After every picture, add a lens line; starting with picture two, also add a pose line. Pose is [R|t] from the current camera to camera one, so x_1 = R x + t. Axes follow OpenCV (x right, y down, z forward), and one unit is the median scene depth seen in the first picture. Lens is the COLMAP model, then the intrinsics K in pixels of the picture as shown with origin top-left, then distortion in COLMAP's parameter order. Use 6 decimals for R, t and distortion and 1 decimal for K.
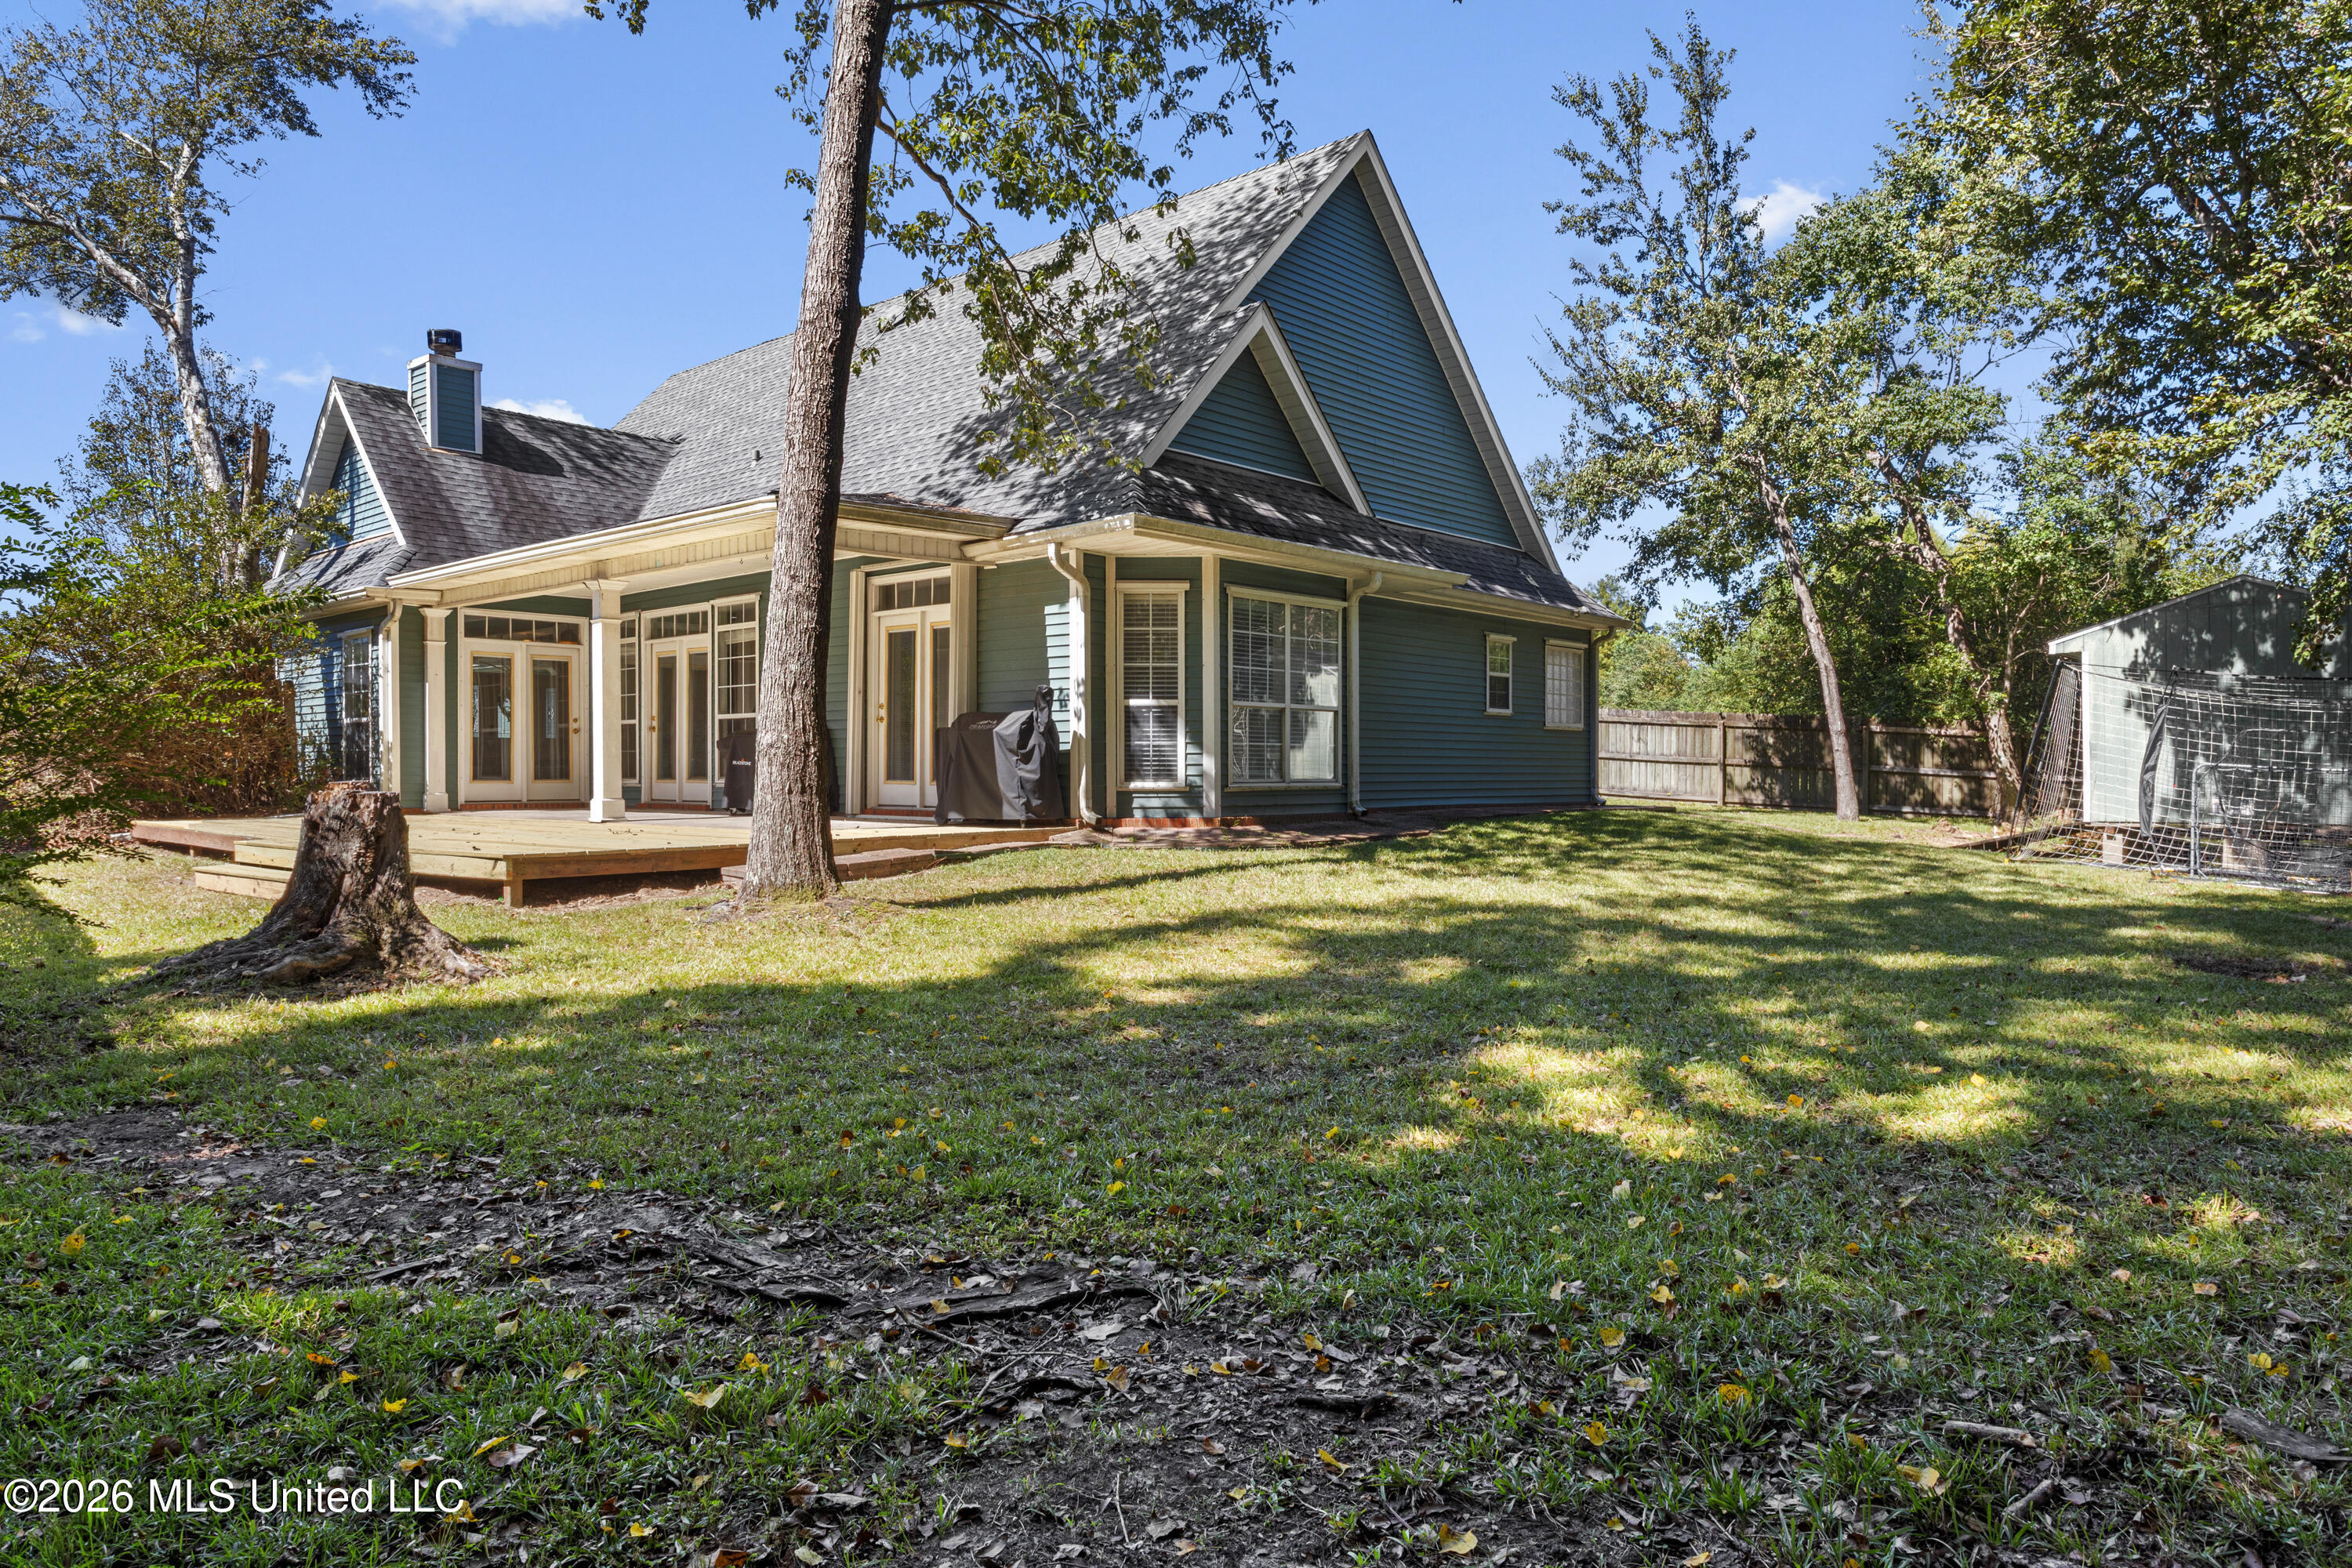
lens RADIAL K [[1492.2, 0, 1182.9], [0, 1492.2, 778.6], [0, 0, 1]] dist [-0.027829, 0.007594]
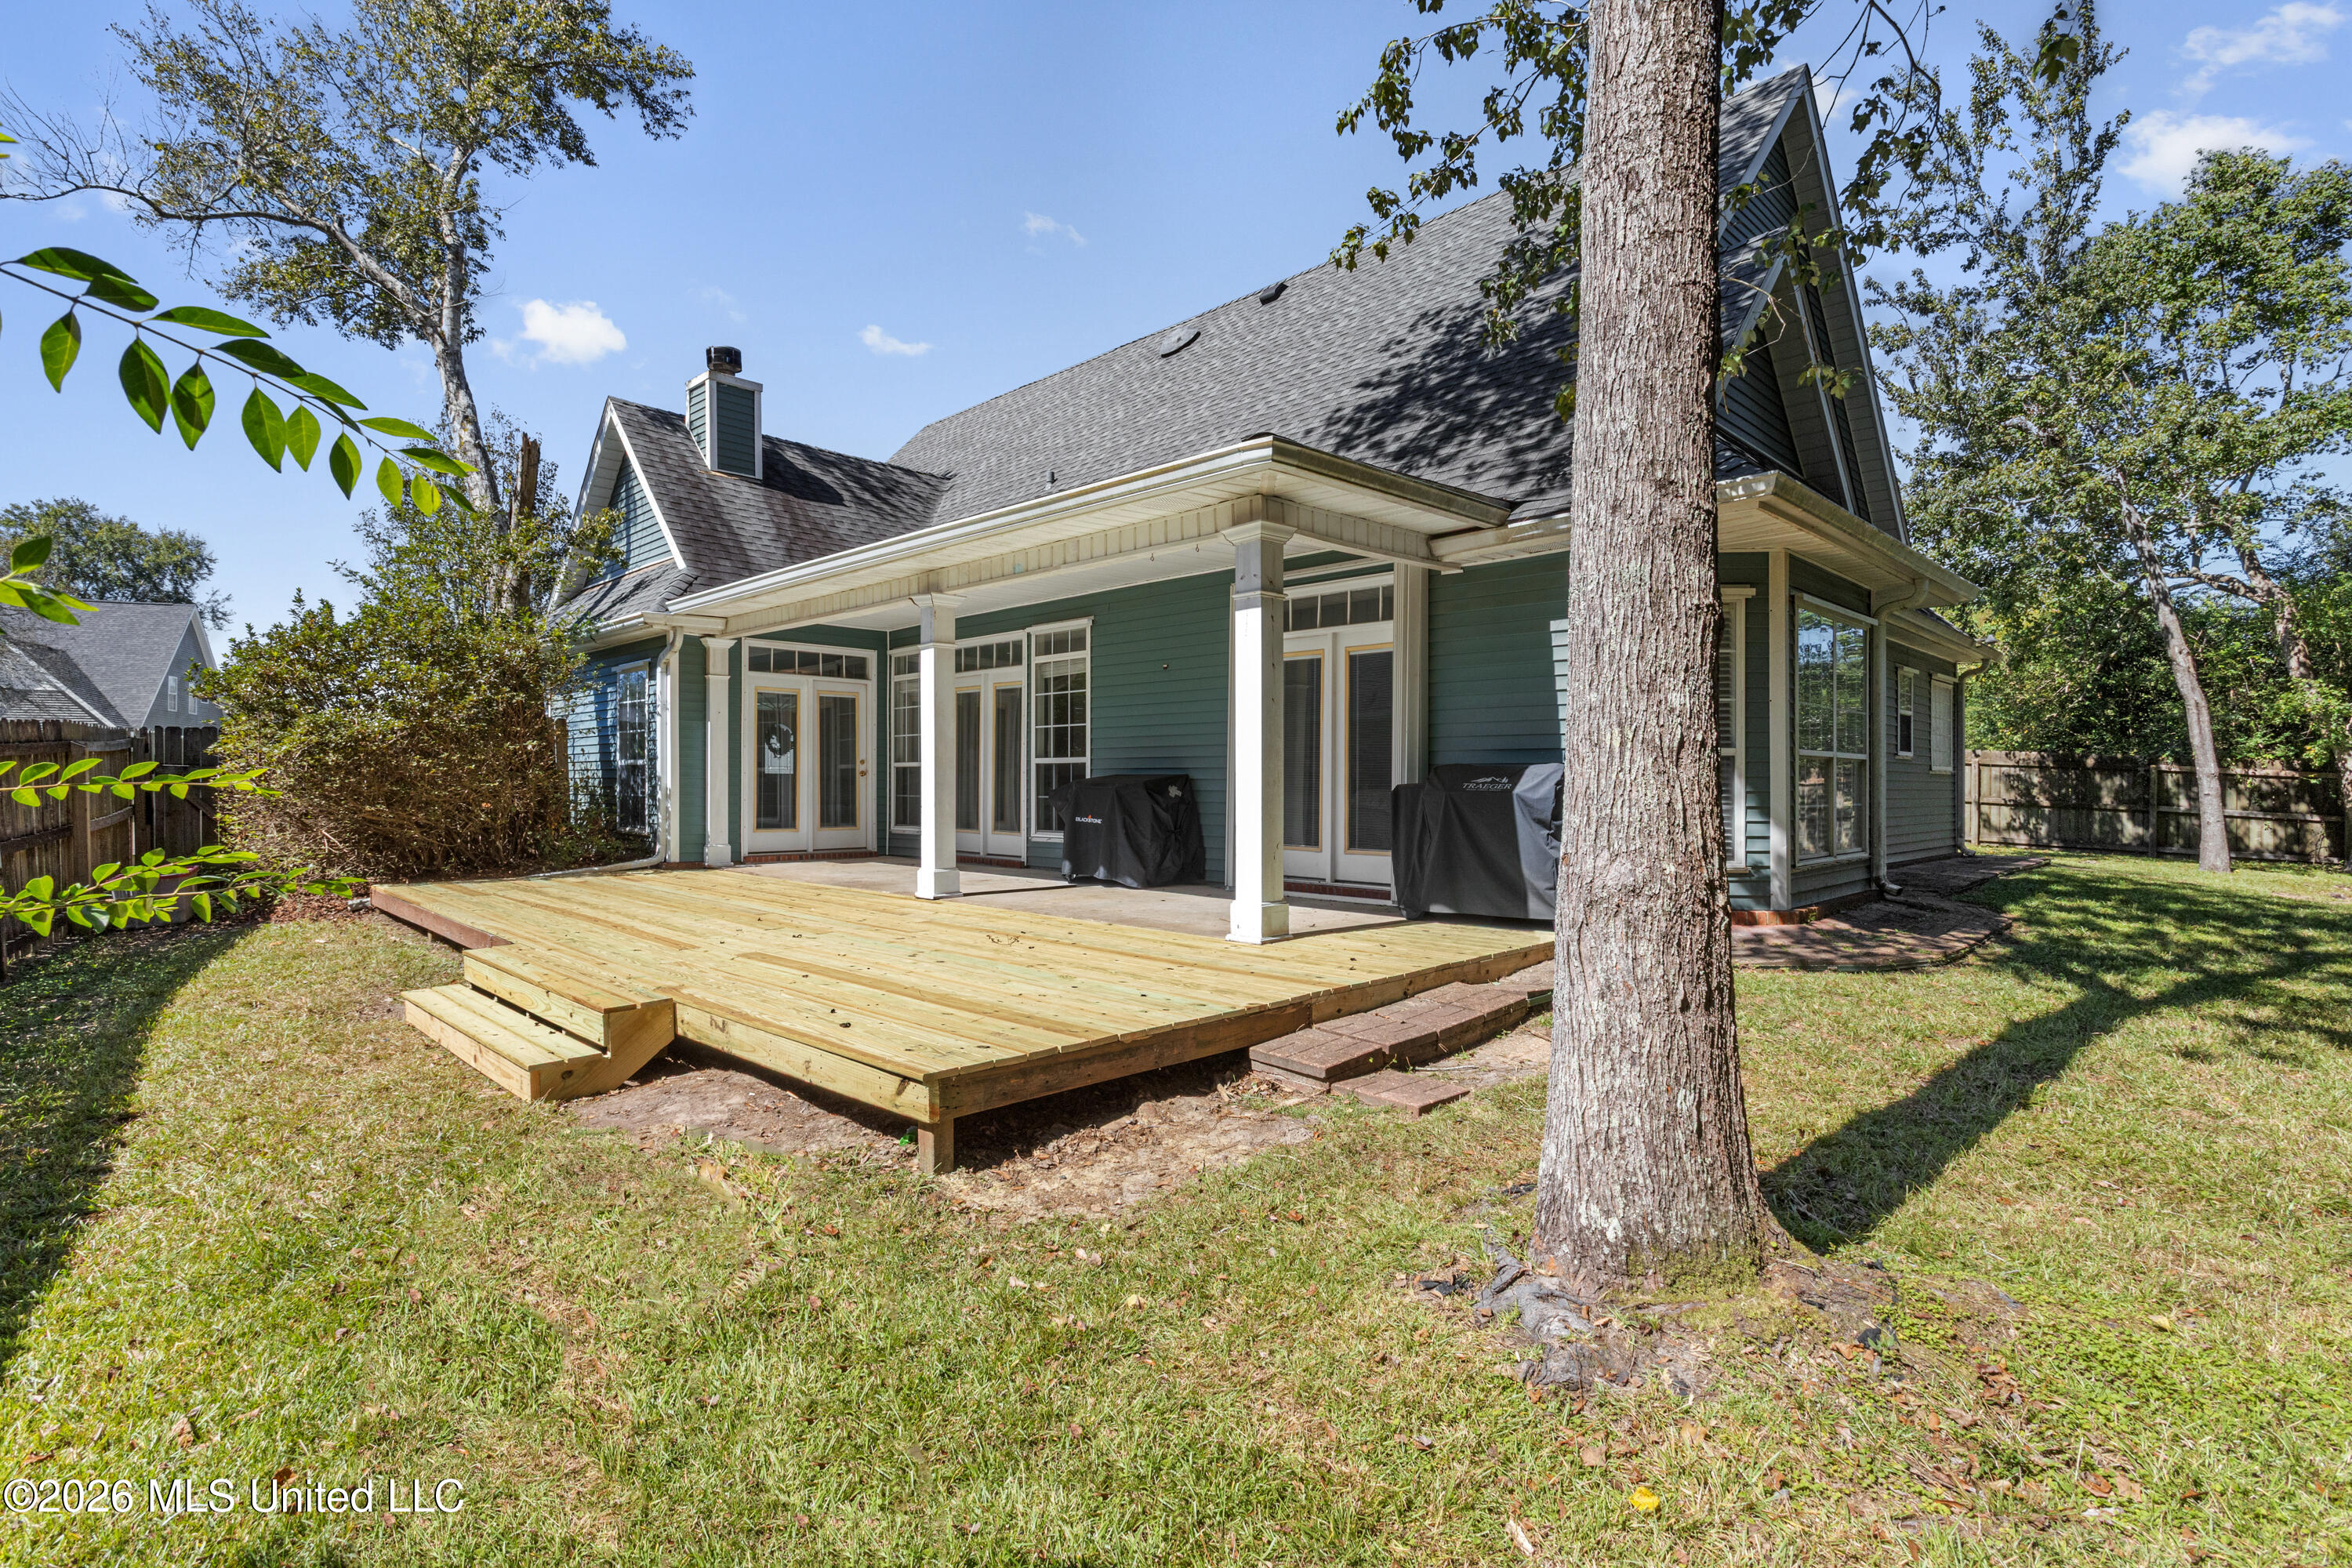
lens RADIAL K [[1135.5, 0, 1168.7], [0, 1135.5, 781.5], [0, 0, 1]] dist [-0.005126, -0.001389]
pose [[0.997904, 0.003705, -0.064609, -0.177749], [-0.004229, 0.999959, -0.007975, -0.022728], [0.064577, 0.008231, 0.997879, 0.314902]]
